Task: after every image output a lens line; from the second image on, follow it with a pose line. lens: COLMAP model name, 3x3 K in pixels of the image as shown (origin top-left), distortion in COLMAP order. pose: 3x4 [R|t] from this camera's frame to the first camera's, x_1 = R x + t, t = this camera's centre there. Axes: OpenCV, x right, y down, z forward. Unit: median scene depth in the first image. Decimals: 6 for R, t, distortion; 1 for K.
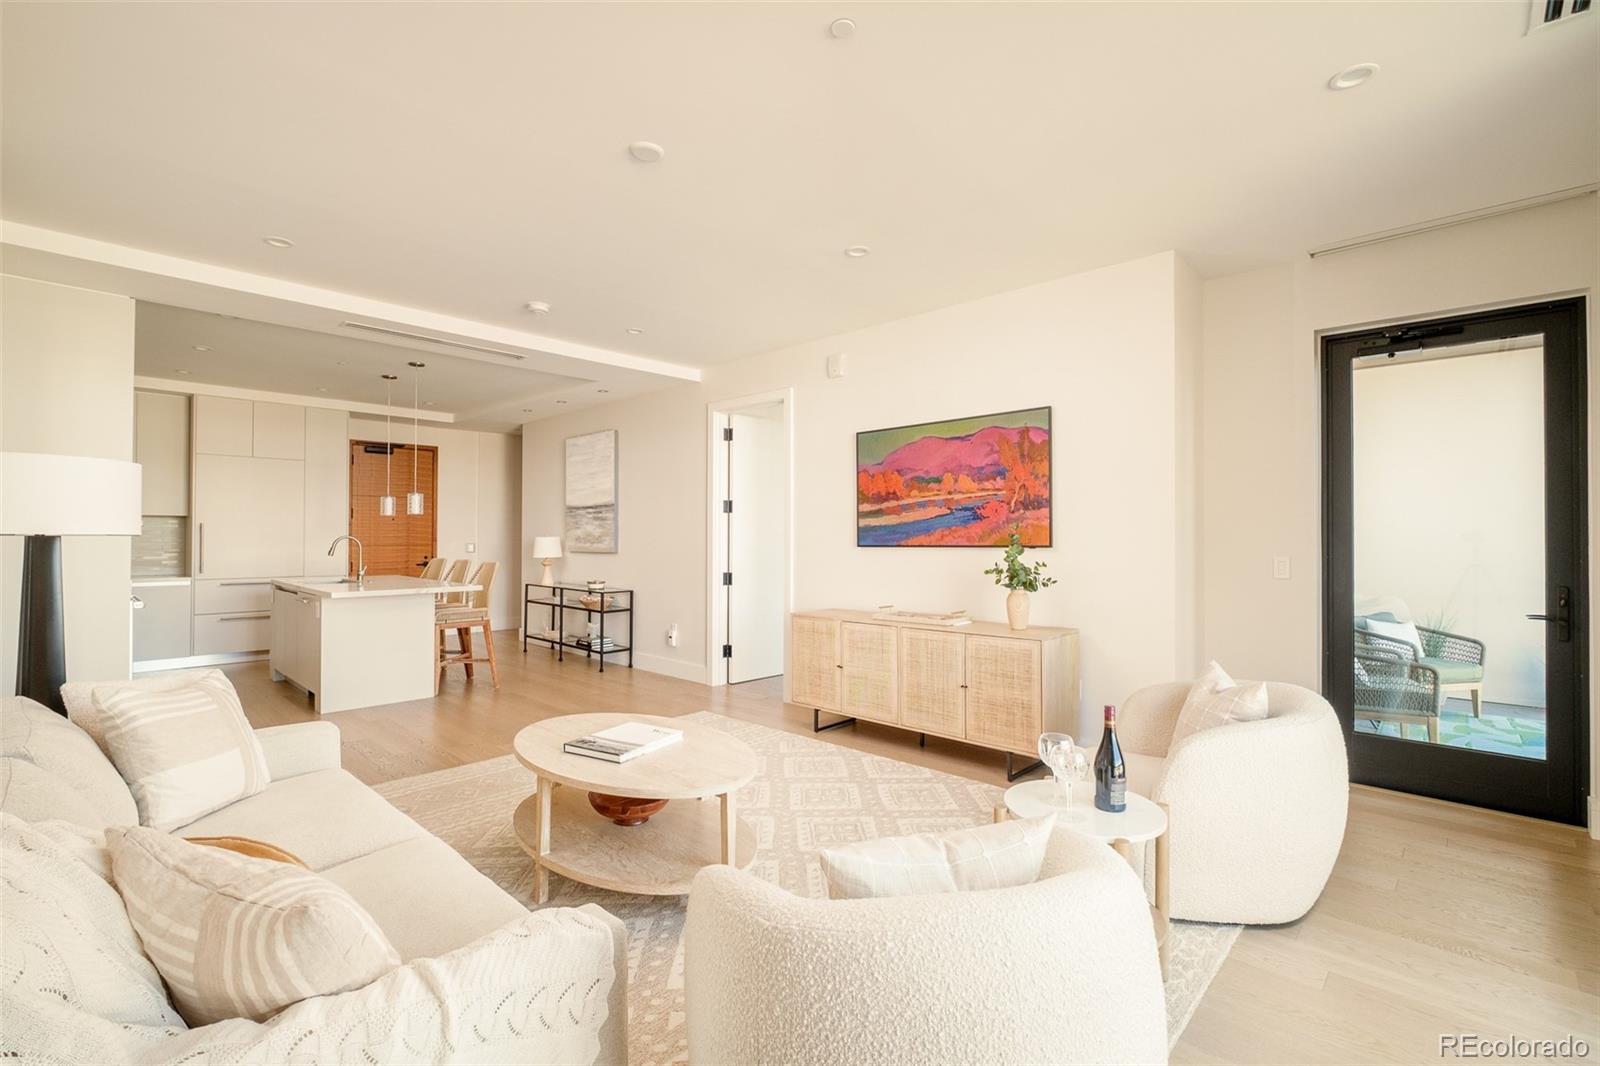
lens RADIAL K [[700.3, 0, 798.5], [0, 700.3, 527.0], [0, 0, 1]] dist [-0.000717, -0.000071]
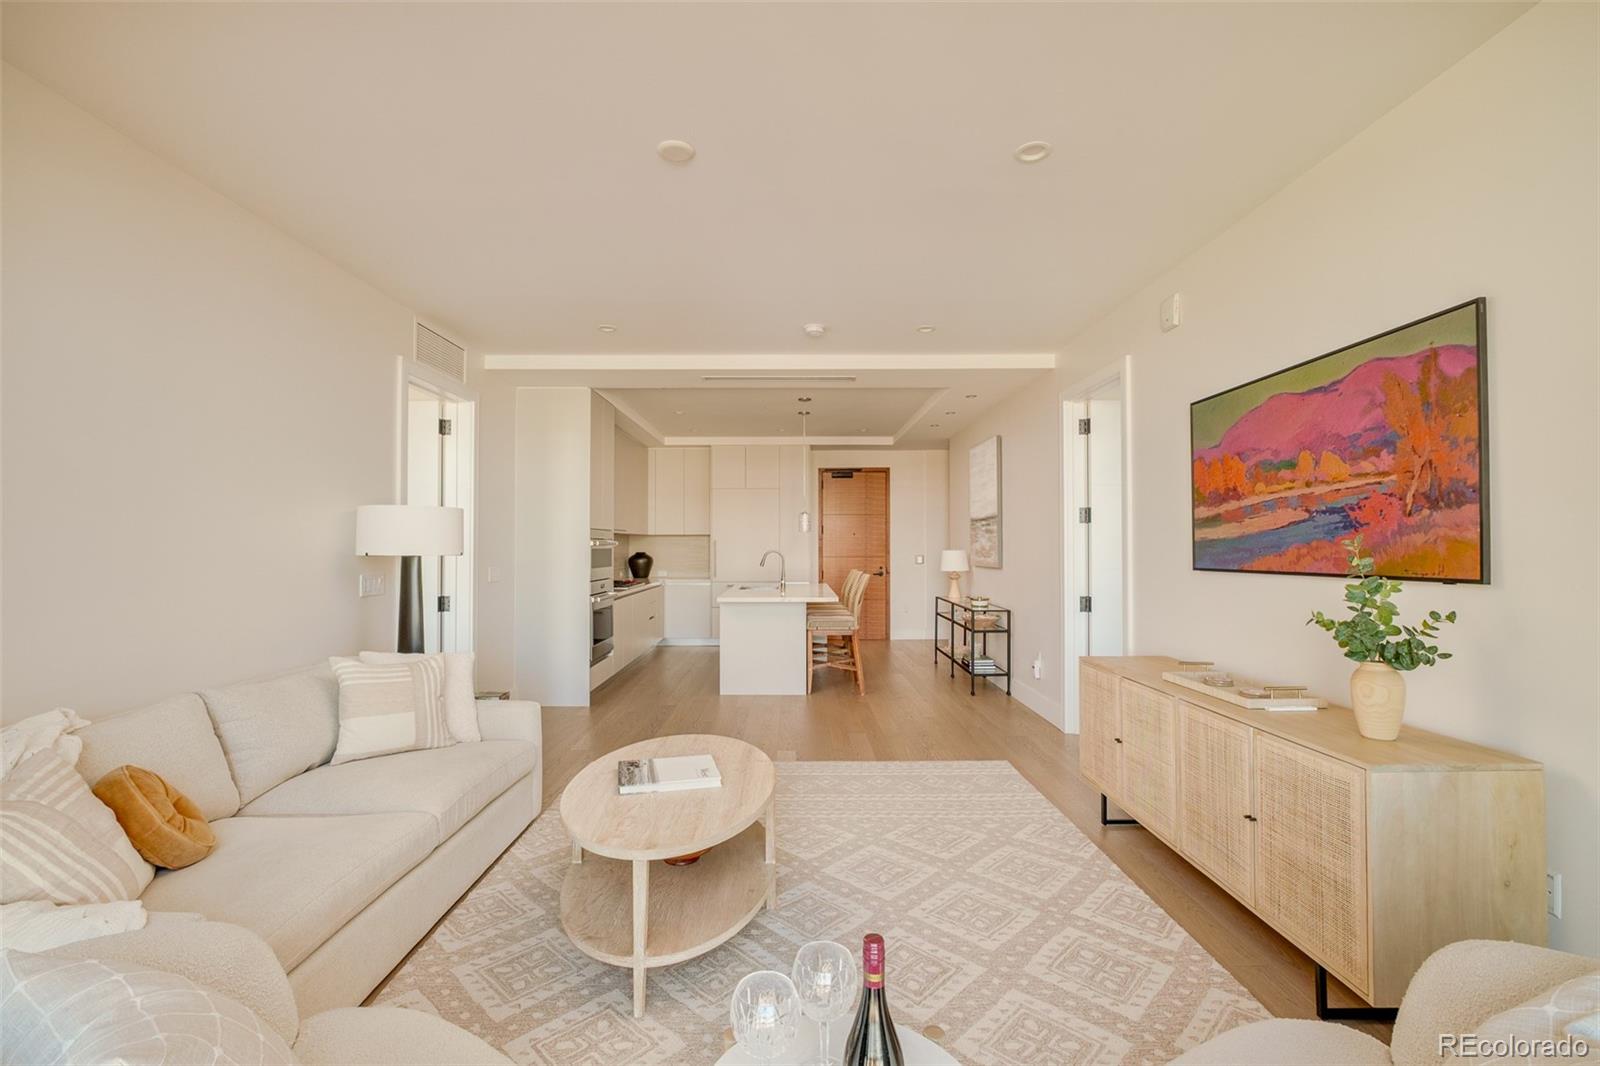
lens RADIAL K [[688.5, 0, 800.0], [0, 688.5, 533.0], [0, 0, 1]] dist [-0.003039, -0.000329]
pose [[0.693159, -0.014524, -0.720638, 0.316647], [0.011886, 0.999891, -0.008720, -0.006908], [0.720686, -0.002522, 0.693257, 0.270134]]
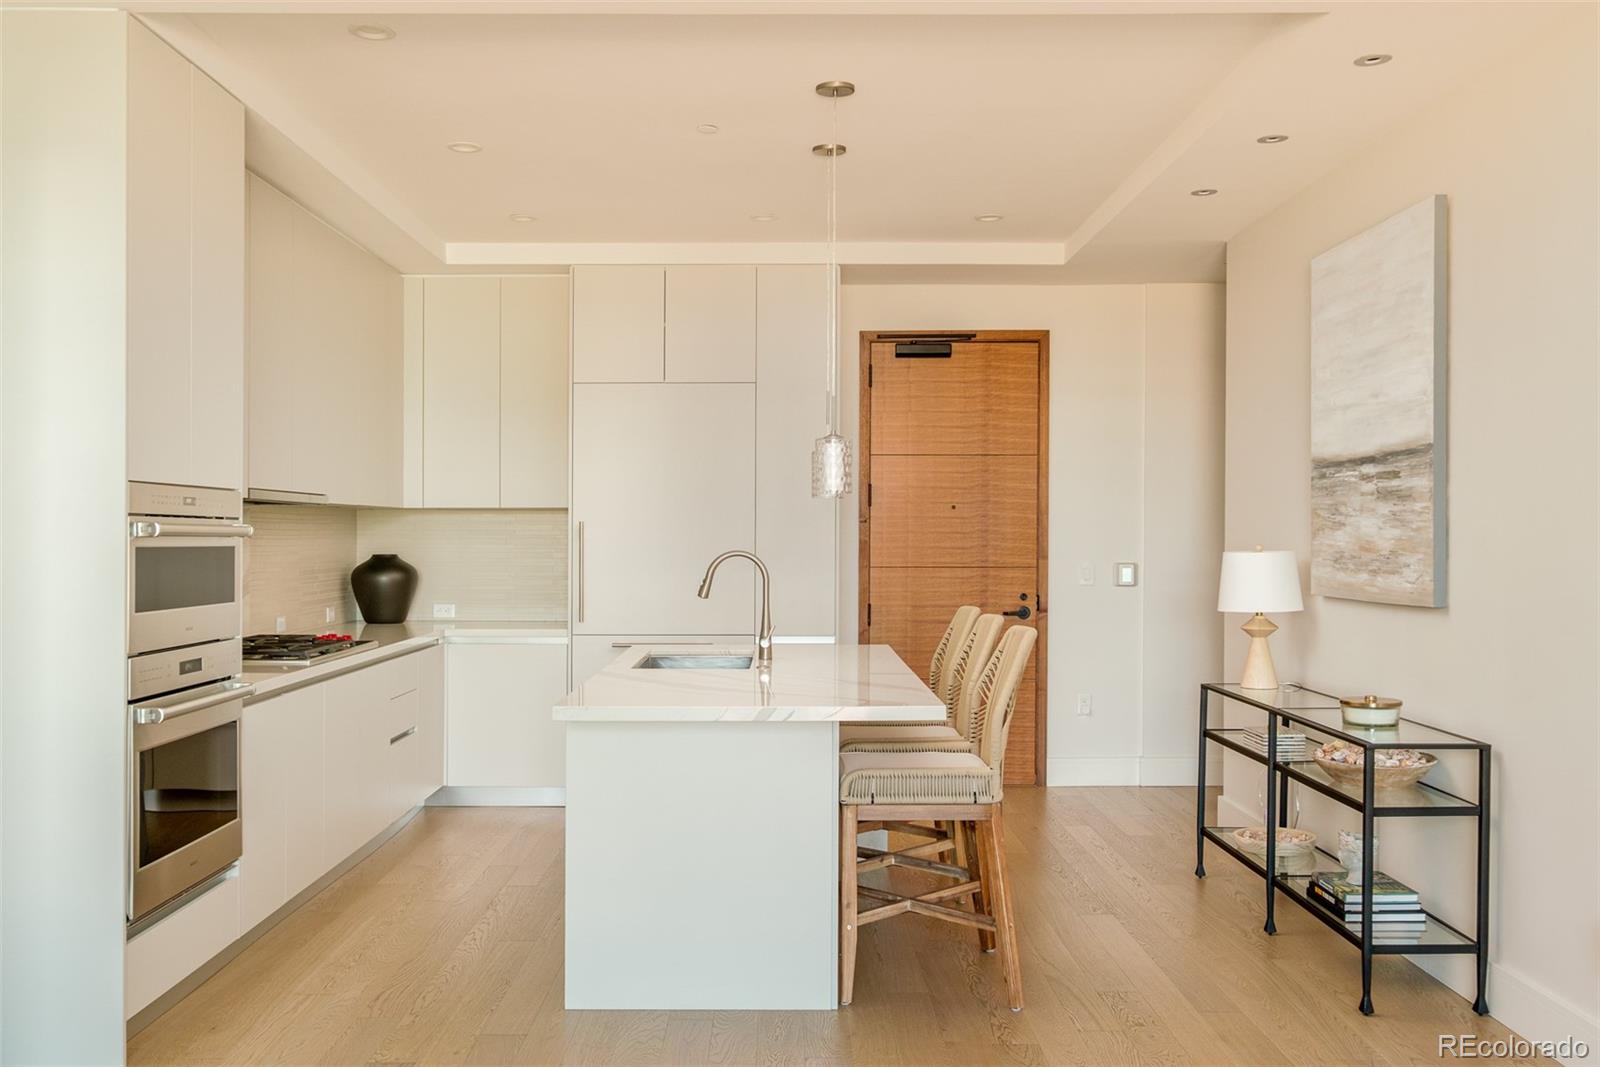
lens RADIAL K [[1413.2, 0, 800.0], [0, 1413.2, 533.5], [0, 0, 1]] dist [-0.008992, -0.012096]
pose [[0.692684, -0.002296, -0.721238, -0.025877], [0.010420, 0.999922, 0.006824, -0.002772], [0.721166, -0.012242, 0.692654, 0.584819]]
